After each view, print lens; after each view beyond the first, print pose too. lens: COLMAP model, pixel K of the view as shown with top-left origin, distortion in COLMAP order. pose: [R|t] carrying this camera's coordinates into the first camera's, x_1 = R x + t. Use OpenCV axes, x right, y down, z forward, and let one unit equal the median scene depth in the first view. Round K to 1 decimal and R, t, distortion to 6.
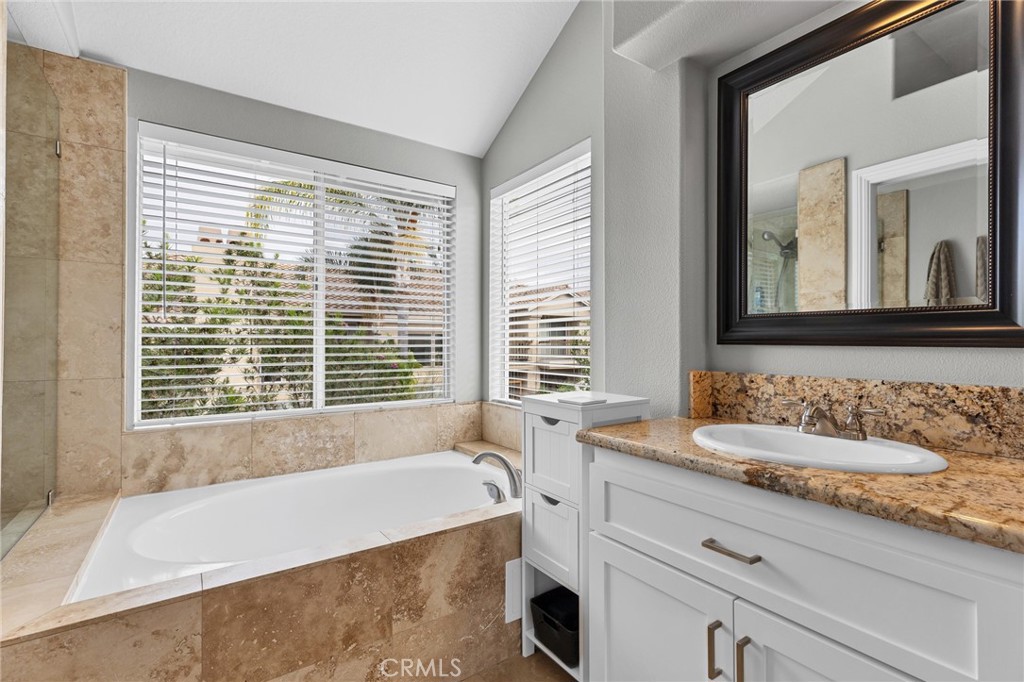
lens RADIAL K [[462.0, 0, 514.2], [0, 462.0, 339.0], [0, 0, 1]] dist [0.001621, 0.000175]
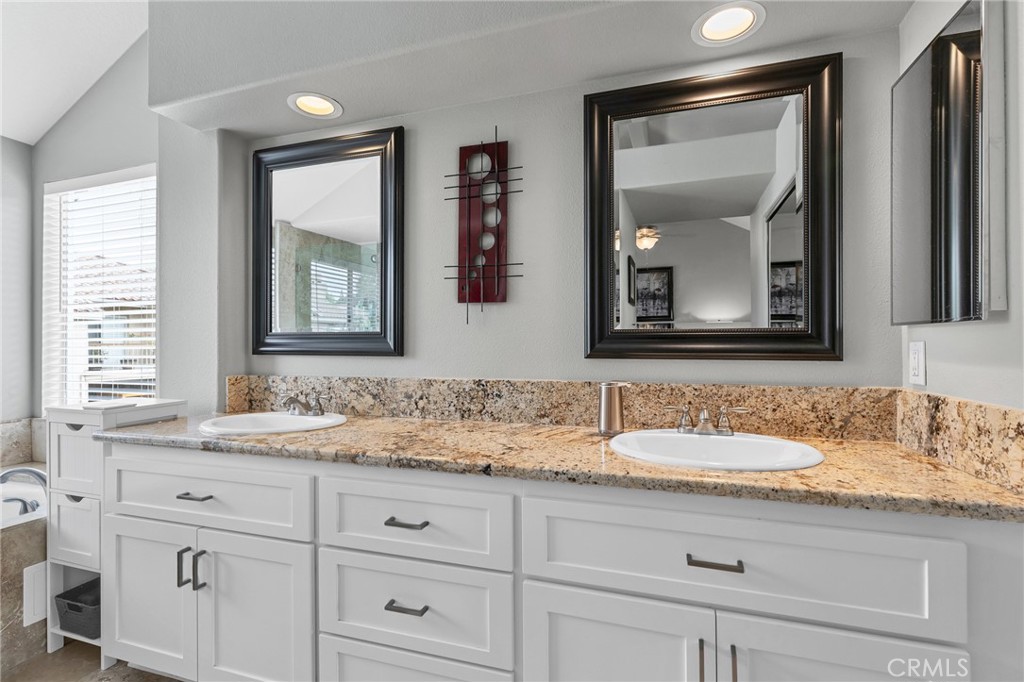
lens RADIAL K [[475.8, 0, 517.2], [0, 475.8, 339.6], [0, 0, 1]] dist [0.001407, 0.001199]
pose [[0.804487, -0.002486, 0.593964, 0.253065], [0.000832, 0.999995, 0.003058, -0.035785], [-0.593969, -0.001966, 0.804485, -0.555237]]
